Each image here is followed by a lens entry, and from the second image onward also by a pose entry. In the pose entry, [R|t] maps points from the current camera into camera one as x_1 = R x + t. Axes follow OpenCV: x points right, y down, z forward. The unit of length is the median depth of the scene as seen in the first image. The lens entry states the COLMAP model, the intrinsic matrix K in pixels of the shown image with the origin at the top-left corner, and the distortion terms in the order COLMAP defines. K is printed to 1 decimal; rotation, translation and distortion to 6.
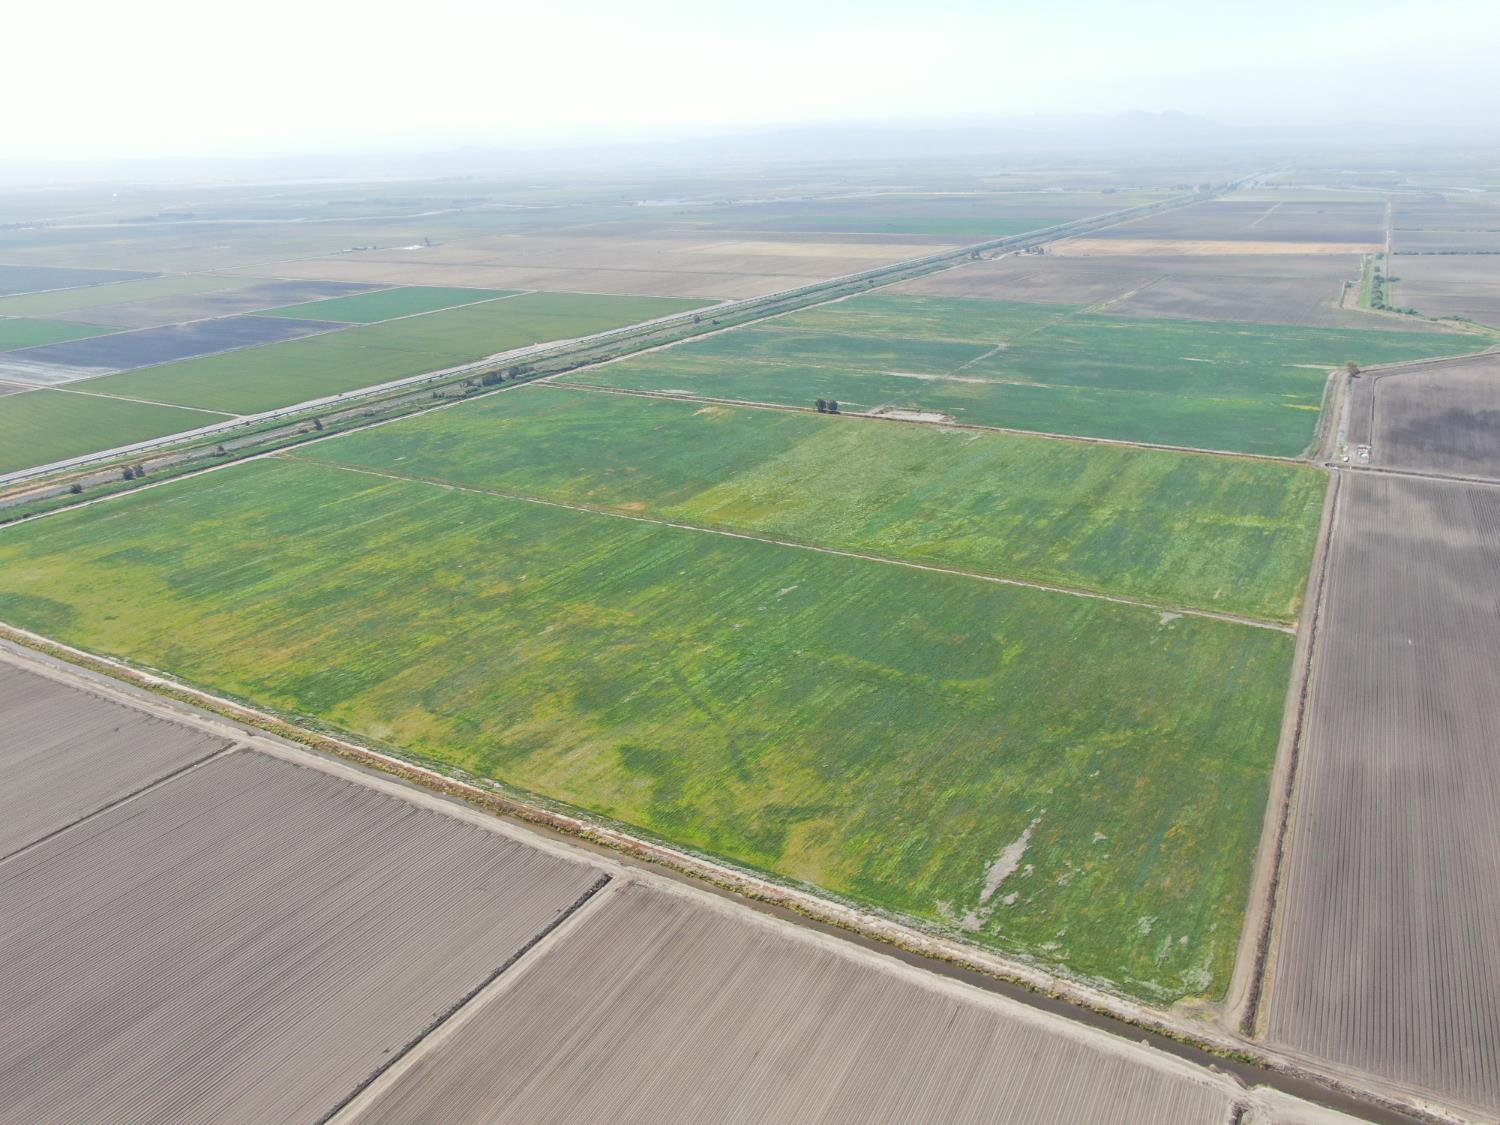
lens RADIAL K [[1069.8, 0, 747.0], [0, 1069.8, 557.2], [0, 0, 1]] dist [-0.016253, 0.001220]
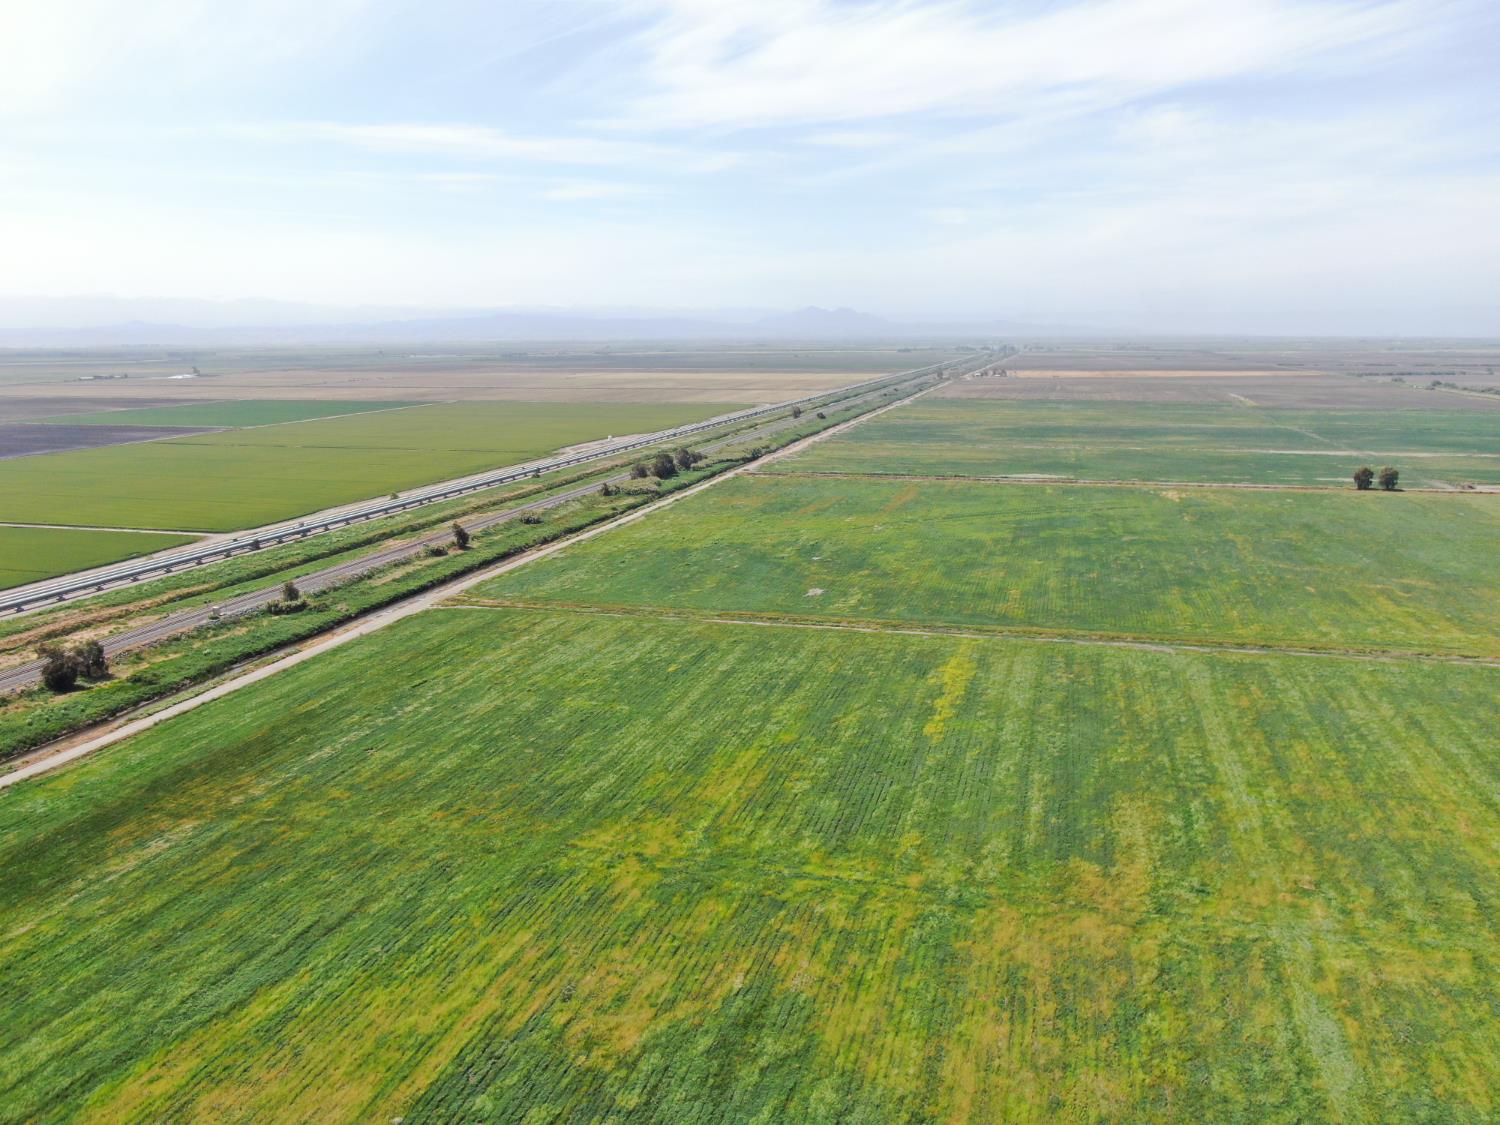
lens RADIAL K [[1069.8, 0, 748.8], [0, 1069.8, 557.5], [0, 0, 1]] dist [-0.016253, 0.001220]
pose [[0.959662, -0.037170, 0.278687, -0.518081], [0.083029, 0.984481, -0.154606, -0.052254], [-0.268616, 0.171509, 0.947856, 0.718121]]
